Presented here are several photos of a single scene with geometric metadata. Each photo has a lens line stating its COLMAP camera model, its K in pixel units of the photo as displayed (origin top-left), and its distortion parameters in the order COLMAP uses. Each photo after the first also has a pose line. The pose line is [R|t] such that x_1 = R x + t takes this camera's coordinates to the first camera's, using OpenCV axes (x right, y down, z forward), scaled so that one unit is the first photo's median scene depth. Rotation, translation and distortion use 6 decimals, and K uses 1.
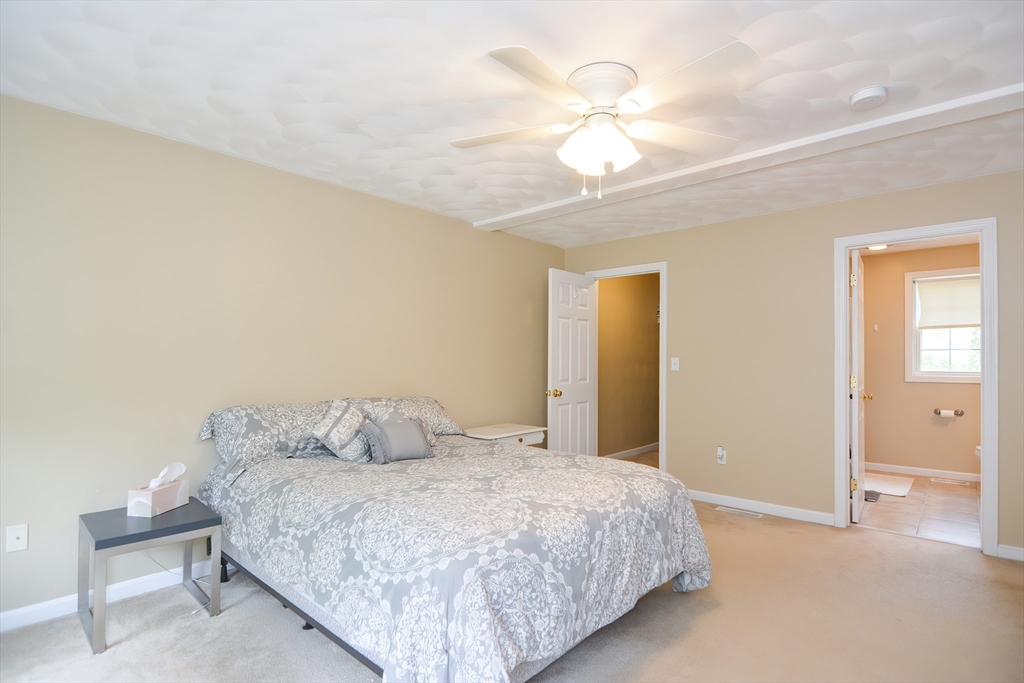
lens RADIAL K [[497.5, 0, 519.7], [0, 497.5, 343.9], [0, 0, 1]] dist [0.001859, -0.010206]
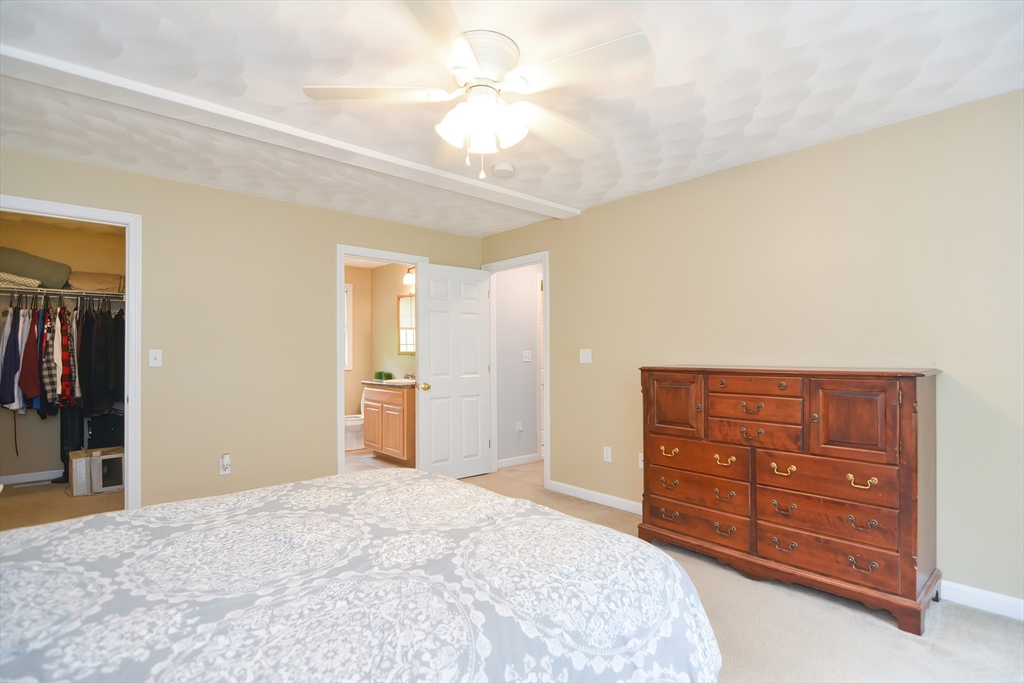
lens RADIAL K [[497.5, 0, 519.7], [0, 497.5, 343.9], [0, 0, 1]] dist [0.001859, -0.010206]
pose [[0.123050, 0.017895, 0.992239, -0.572205], [-0.031707, 0.999398, -0.014092, 0.021074], [-0.991894, -0.029727, 0.123543, 0.613688]]
